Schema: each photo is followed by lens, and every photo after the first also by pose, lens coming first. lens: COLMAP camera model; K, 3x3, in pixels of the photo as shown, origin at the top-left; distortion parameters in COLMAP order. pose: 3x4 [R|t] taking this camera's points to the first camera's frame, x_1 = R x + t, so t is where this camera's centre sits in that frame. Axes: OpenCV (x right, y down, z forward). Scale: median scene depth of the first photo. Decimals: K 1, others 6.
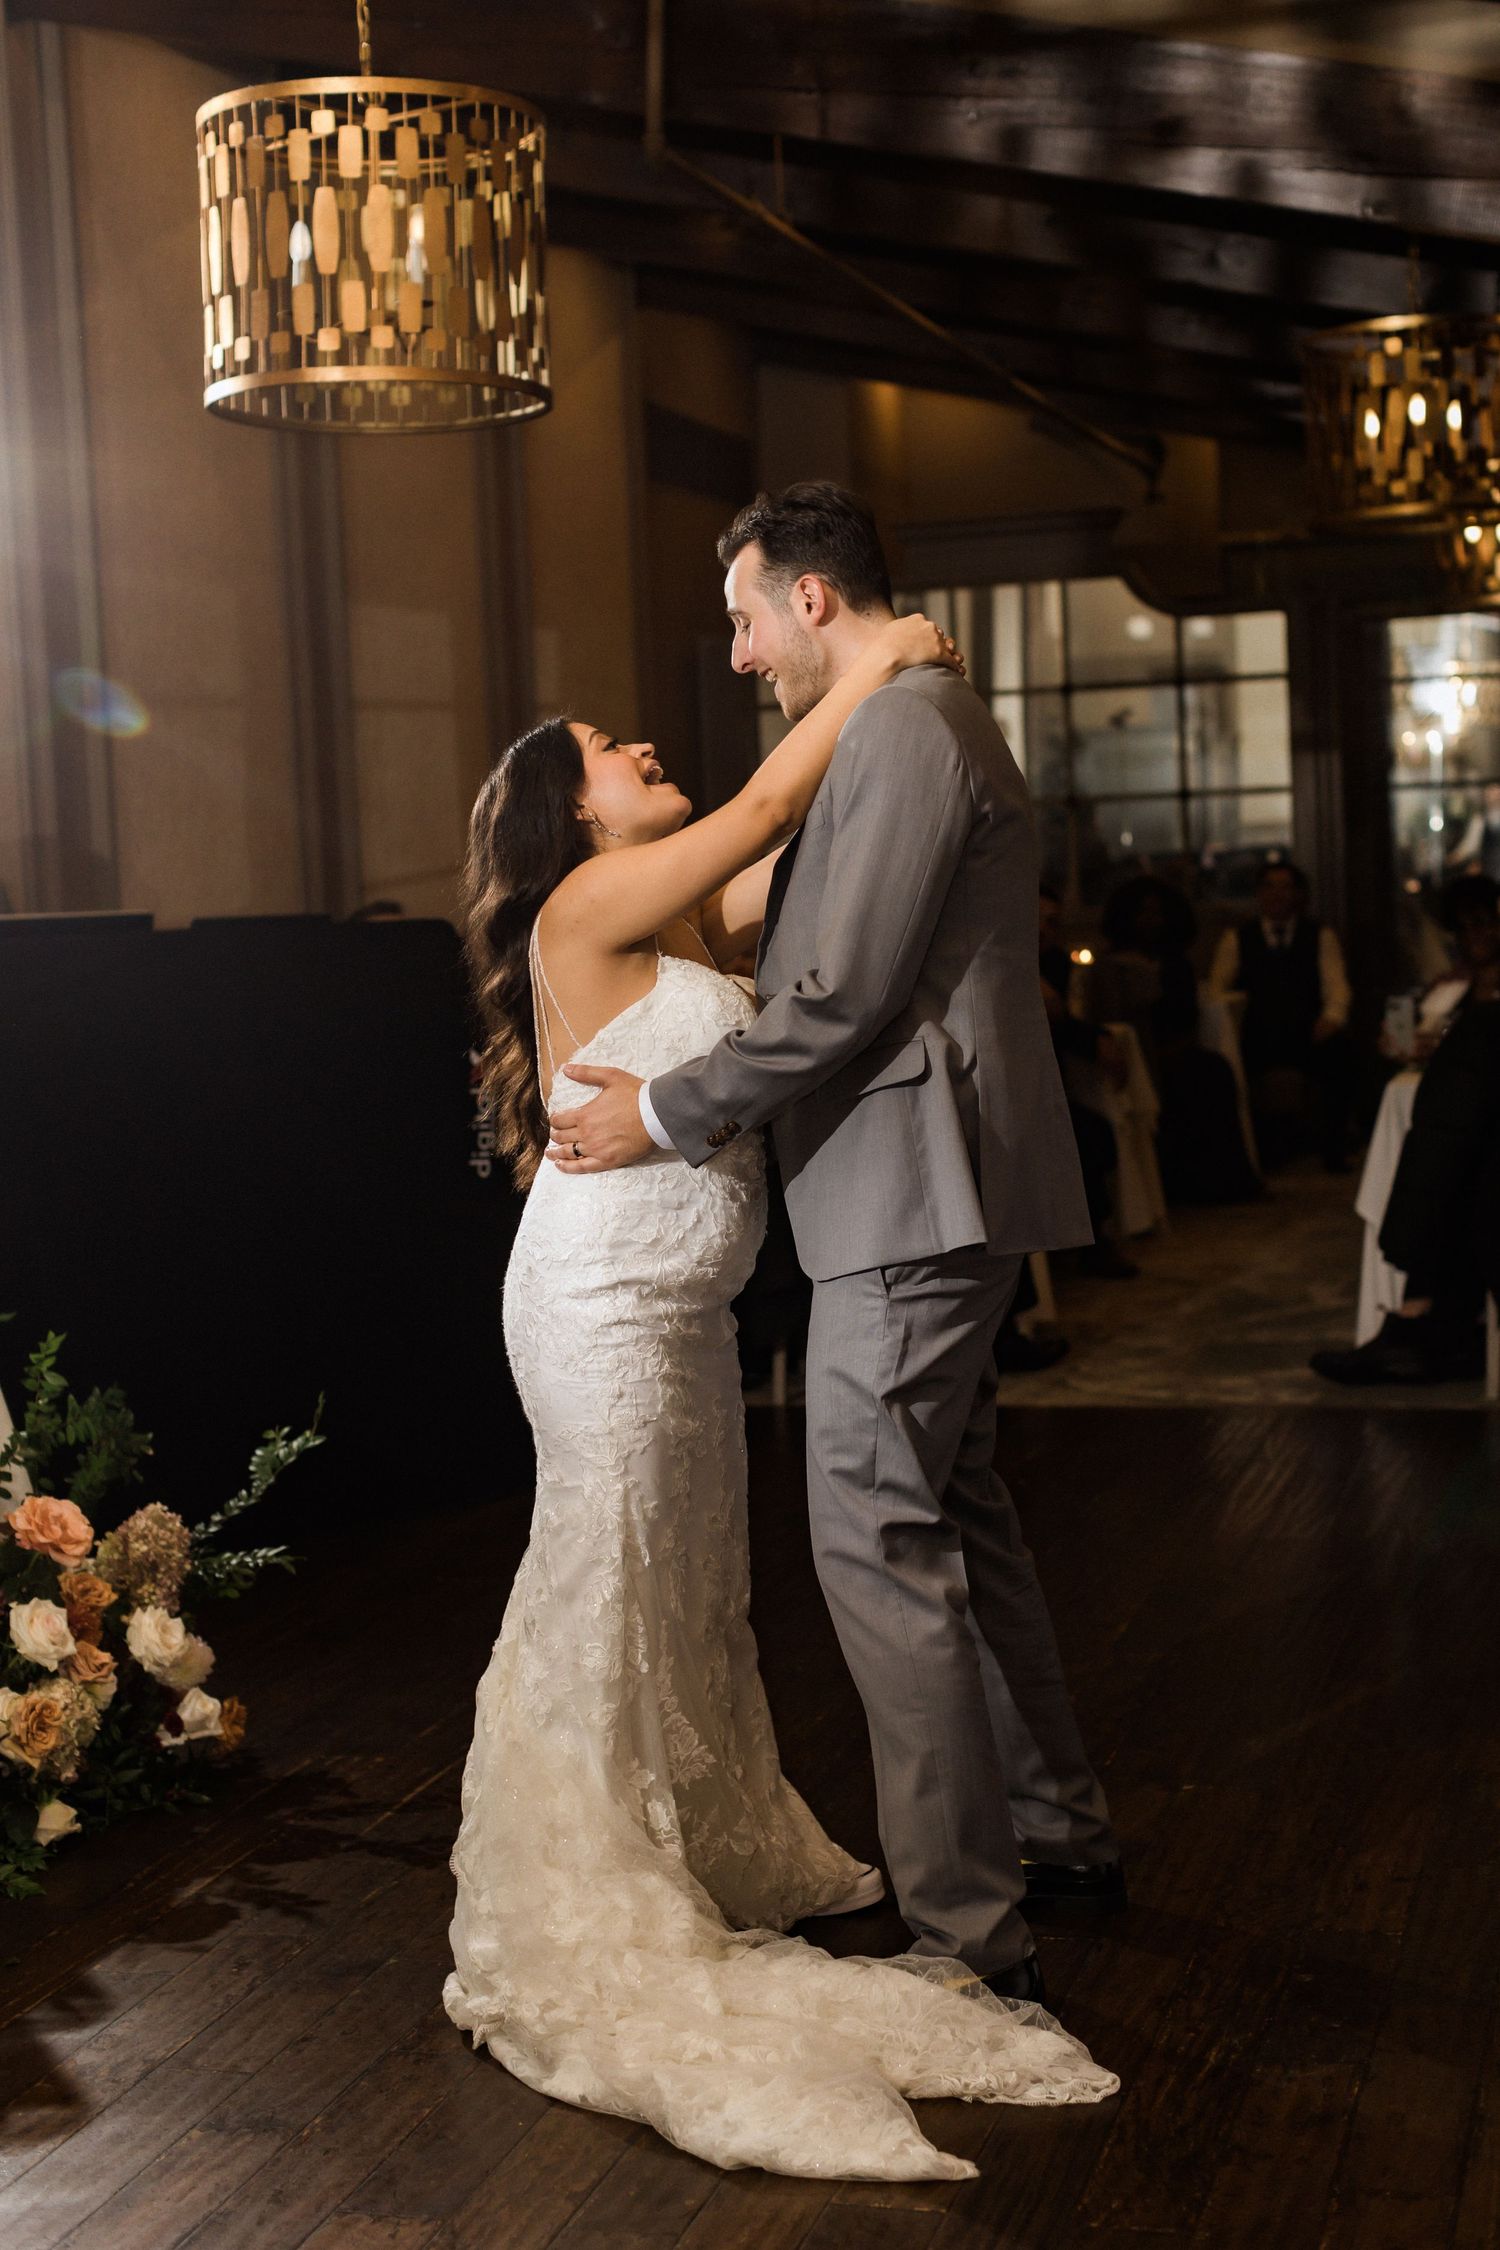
lens RADIAL K [[3404.3, 0, 750.7], [0, 3404.3, 1108.5], [0, 0, 1]] dist [0.022023, 0.000000]
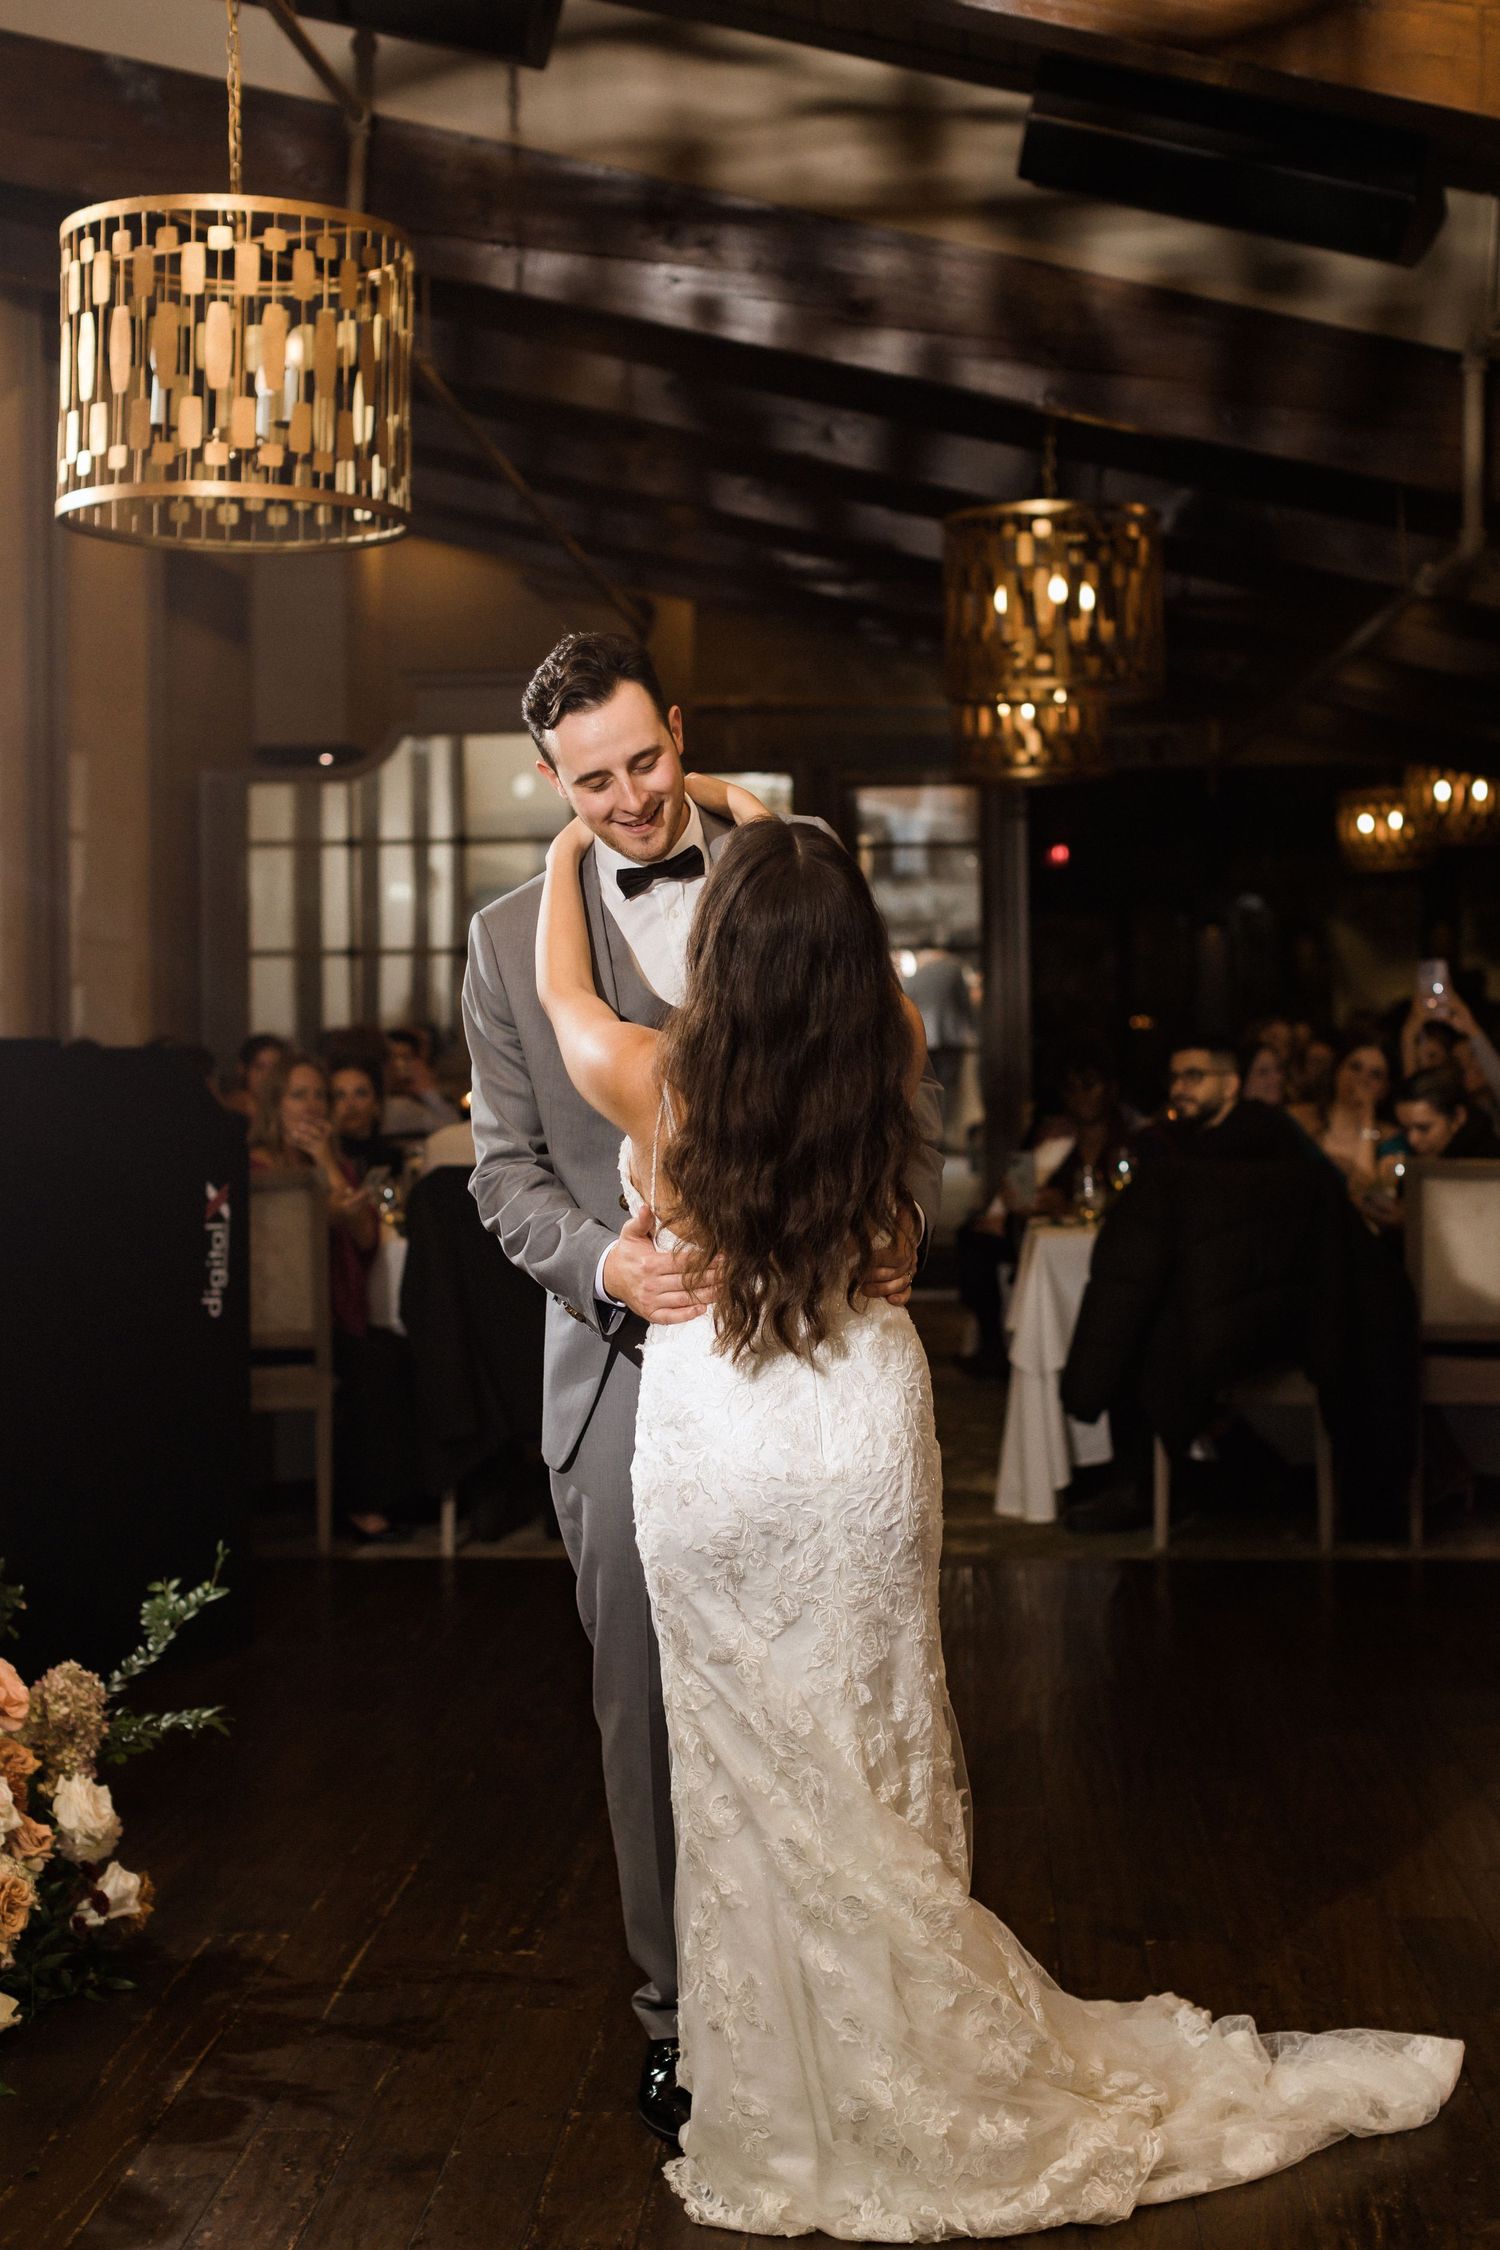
lens RADIAL K [[3404.3, 0, 679.4], [0, 3404.3, 931.7], [0, 0, 1]] dist [0.022023, 0.000000]
pose [[0.975177, 0.038855, 0.217992, -0.199739], [-0.017872, 0.995084, -0.097412, 0.004152], [-0.220705, 0.091098, 0.971077, 0.031379]]
